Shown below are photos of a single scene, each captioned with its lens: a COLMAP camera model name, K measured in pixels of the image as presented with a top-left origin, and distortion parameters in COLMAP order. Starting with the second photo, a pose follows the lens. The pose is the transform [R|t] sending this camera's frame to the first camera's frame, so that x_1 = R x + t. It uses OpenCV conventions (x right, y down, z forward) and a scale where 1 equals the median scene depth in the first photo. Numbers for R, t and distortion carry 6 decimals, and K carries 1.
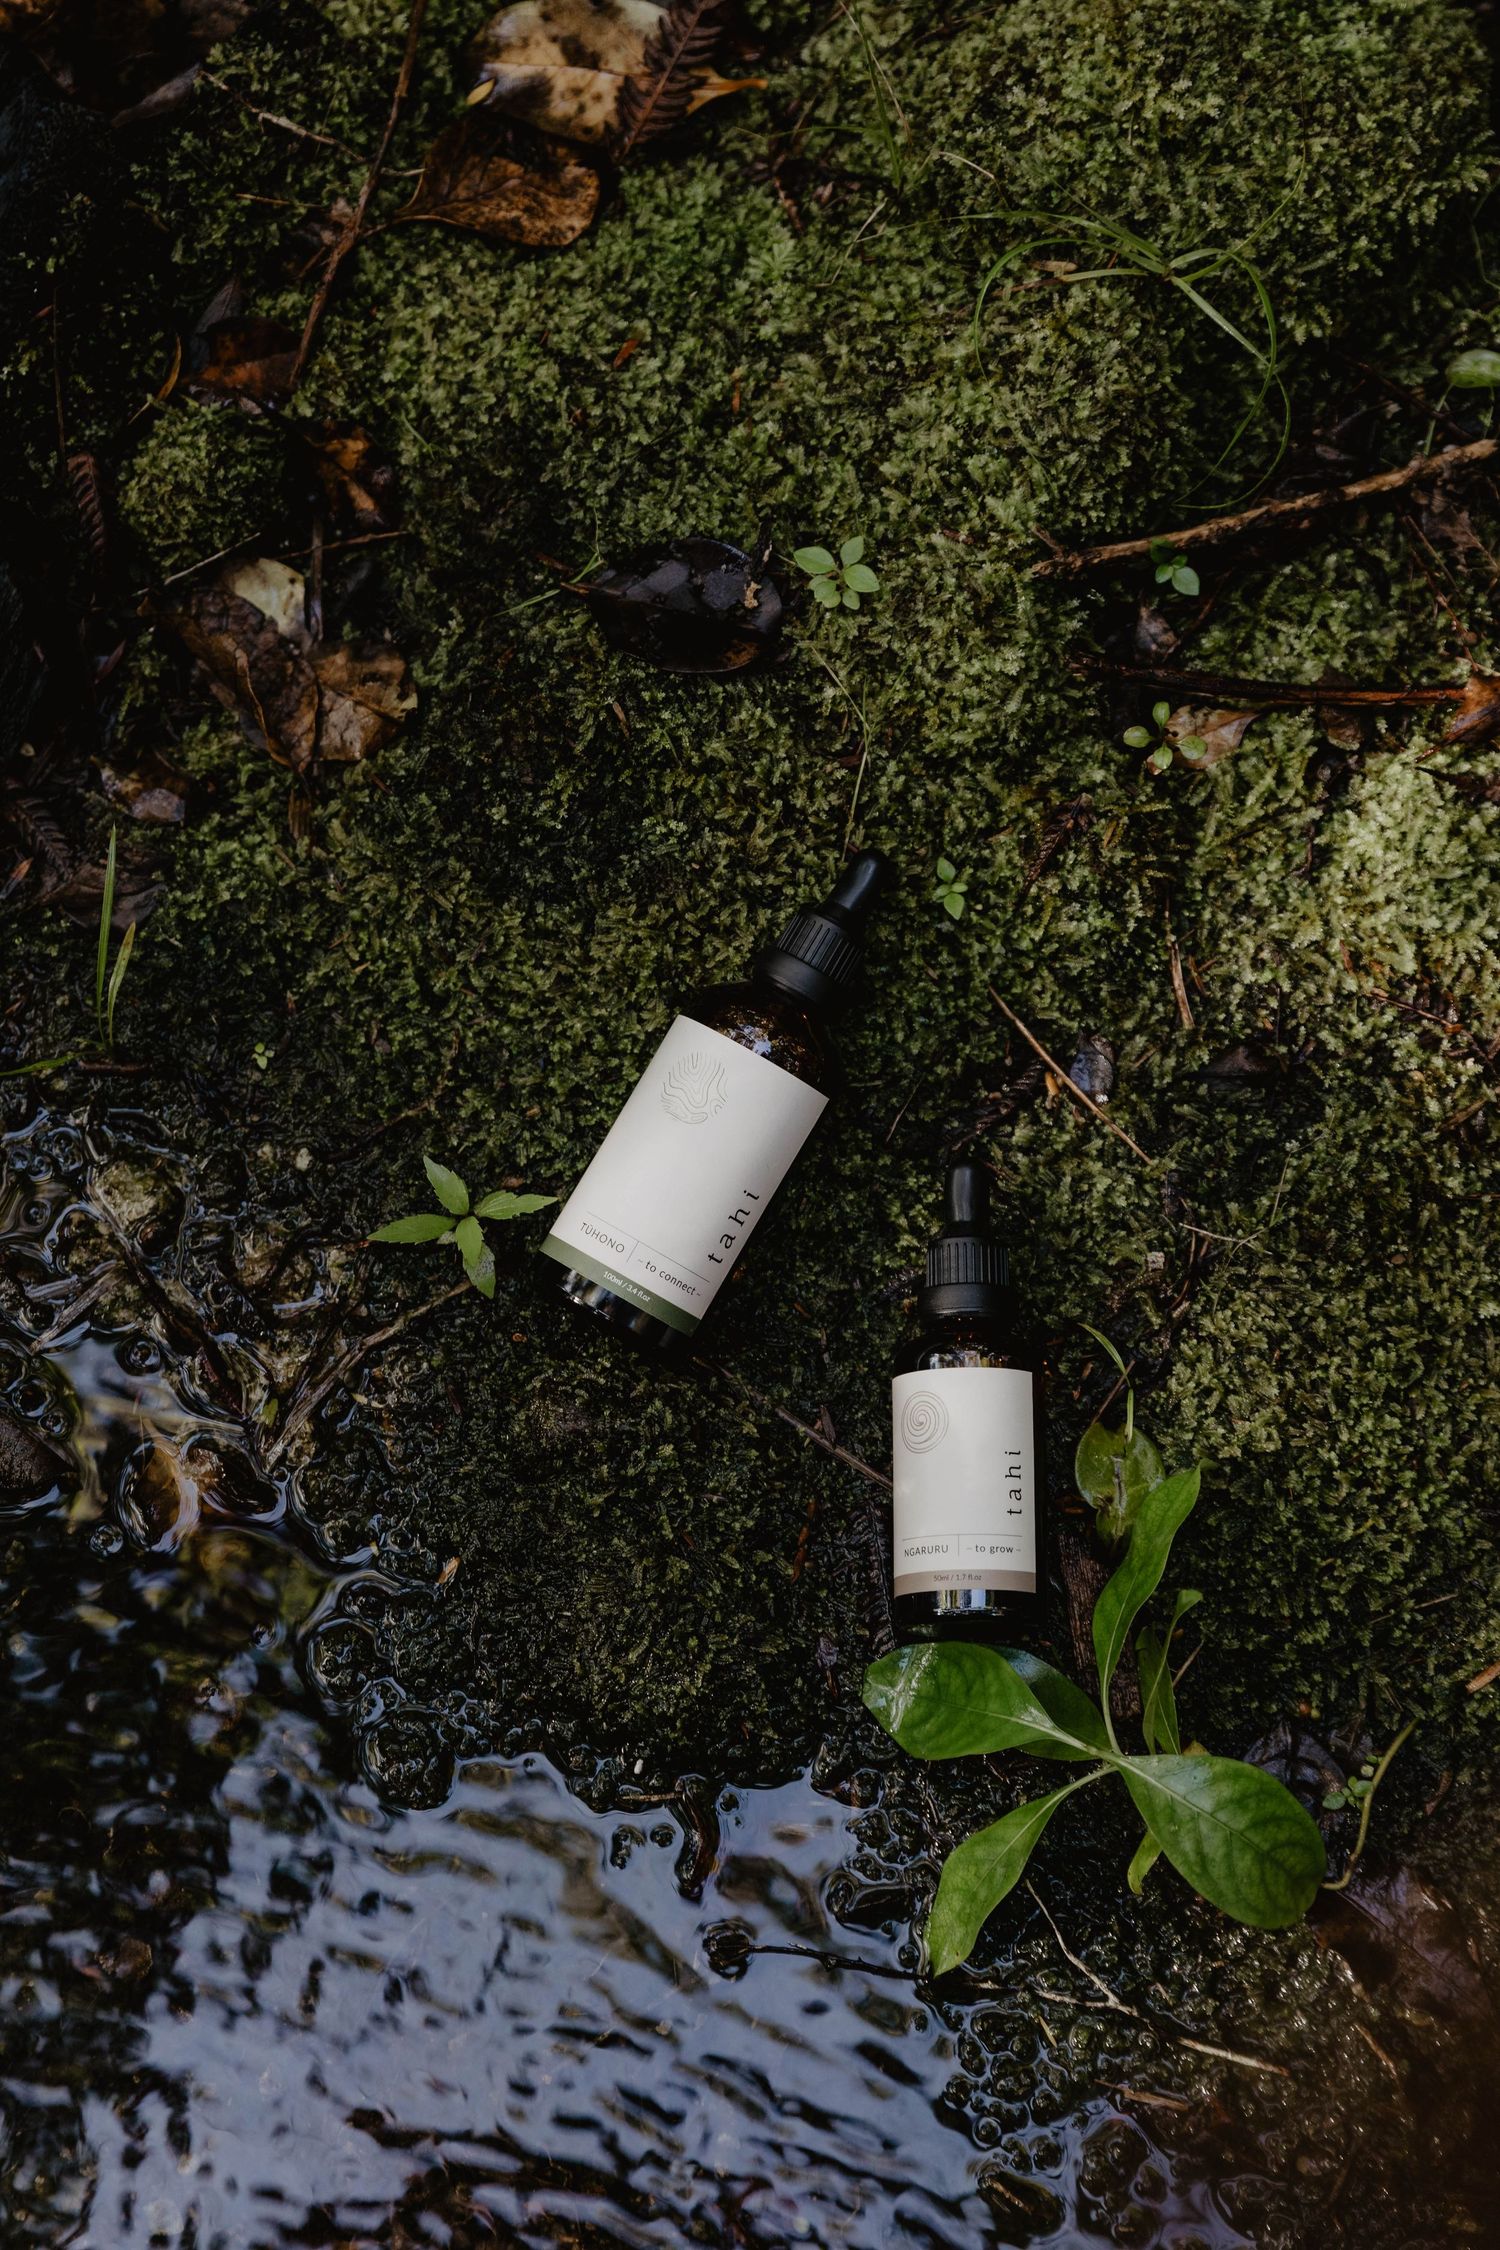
lens RADIAL K [[4464.5, 0, 749.7], [0, 4464.5, 1027.4], [0, 0, 1]] dist [0.121824, -0.042265]
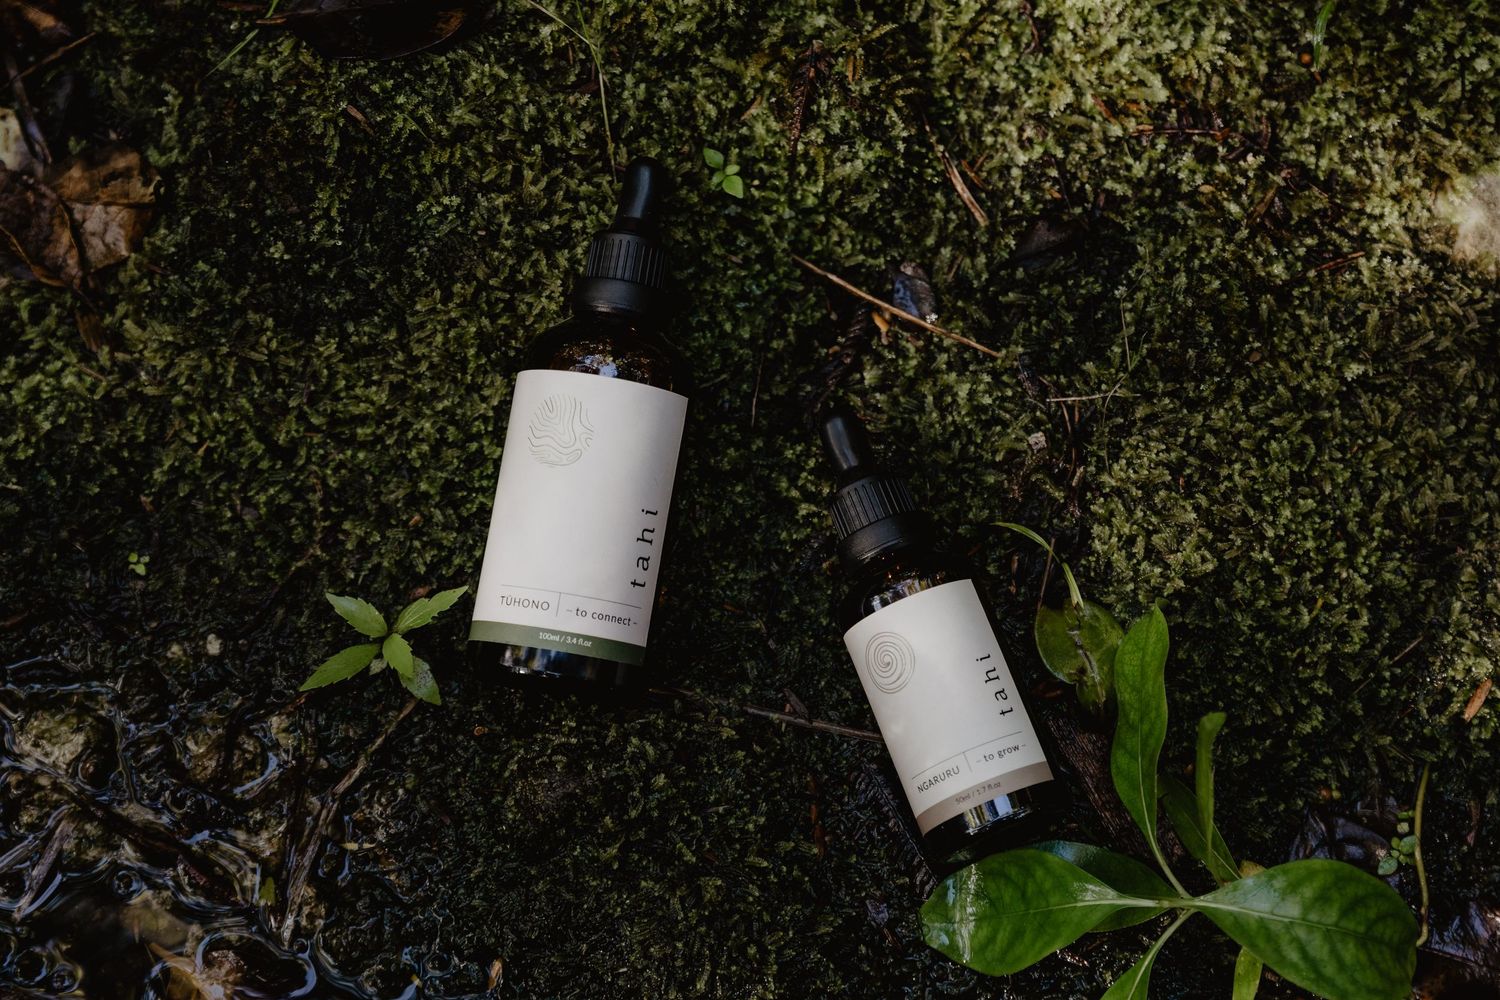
lens RADIAL K [[2730.7, 0, 824.5], [0, 2730.7, 523.2], [0, 0, 1]] dist [0.050227, 0.117600]
pose [[0.930811, -0.347632, 0.112884, -0.032576], [0.350033, 0.936736, -0.001543, 0.053446], [-0.105206, 0.040949, 0.993607, 0.378725]]
